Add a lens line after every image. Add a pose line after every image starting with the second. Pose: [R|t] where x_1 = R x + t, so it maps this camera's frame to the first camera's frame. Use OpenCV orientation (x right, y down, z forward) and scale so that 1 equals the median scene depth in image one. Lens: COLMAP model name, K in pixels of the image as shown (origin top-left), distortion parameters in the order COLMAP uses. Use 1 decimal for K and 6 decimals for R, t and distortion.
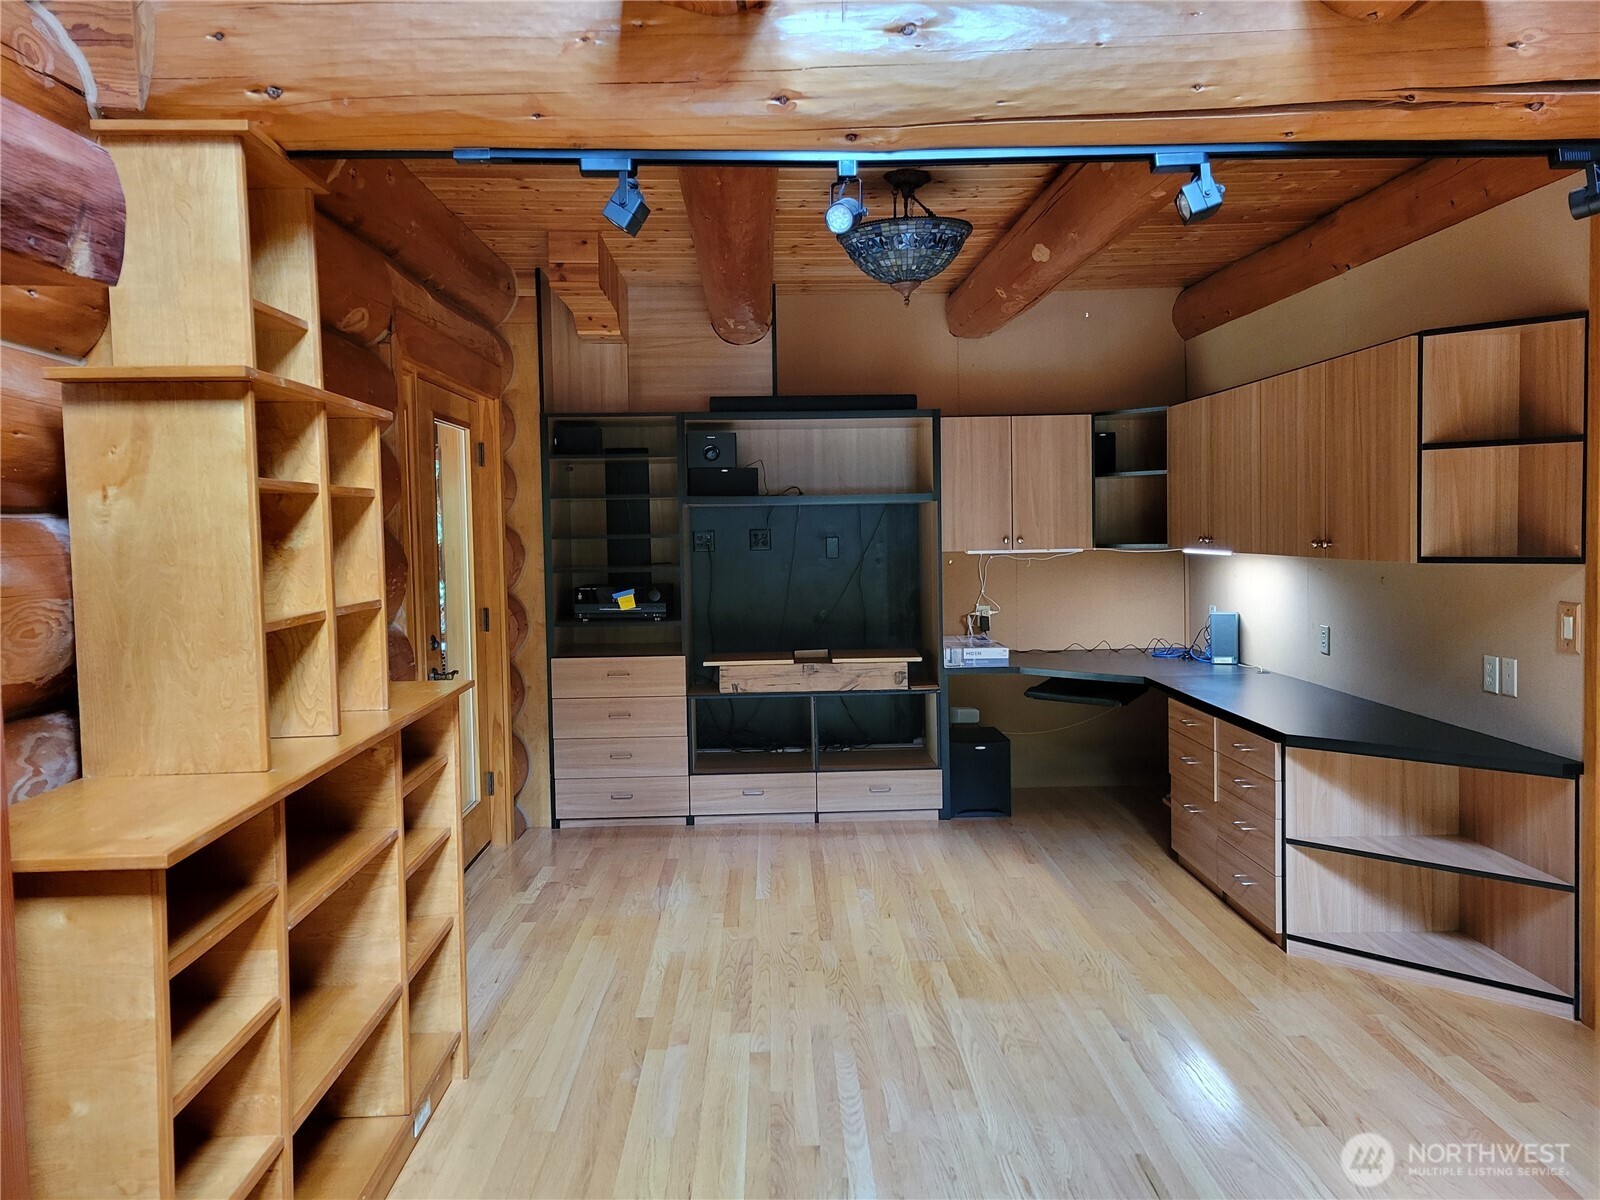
lens RADIAL K [[1207.1, 0, 815.0], [0, 1207.1, 600.7], [0, 0, 1]] dist [0.060734, -0.039883]
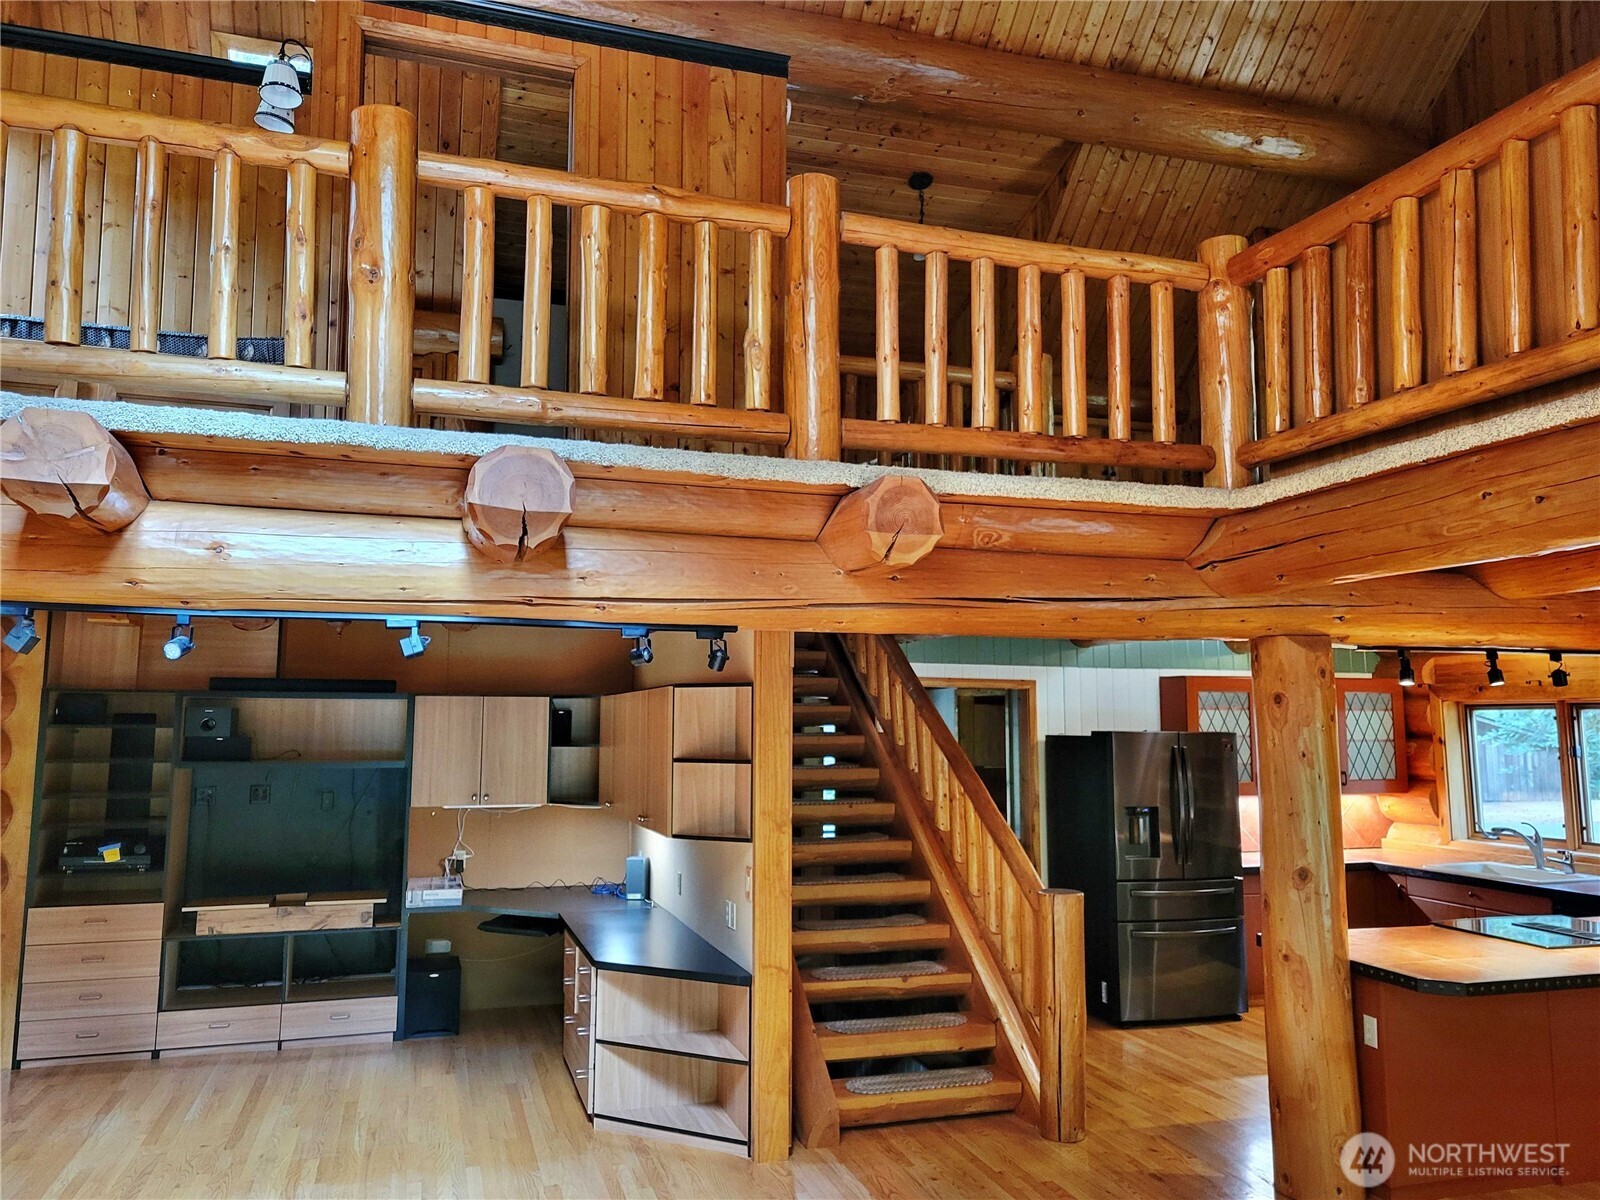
lens RADIAL K [[1207.1, 0, 815.0], [0, 1207.1, 600.7], [0, 0, 1]] dist [0.060734, -0.039883]
pose [[0.962101, 0.050103, 0.268051, 0.160438], [-0.004387, 0.985693, -0.168494, -0.043555], [-0.272658, 0.160933, 0.948556, -0.314188]]
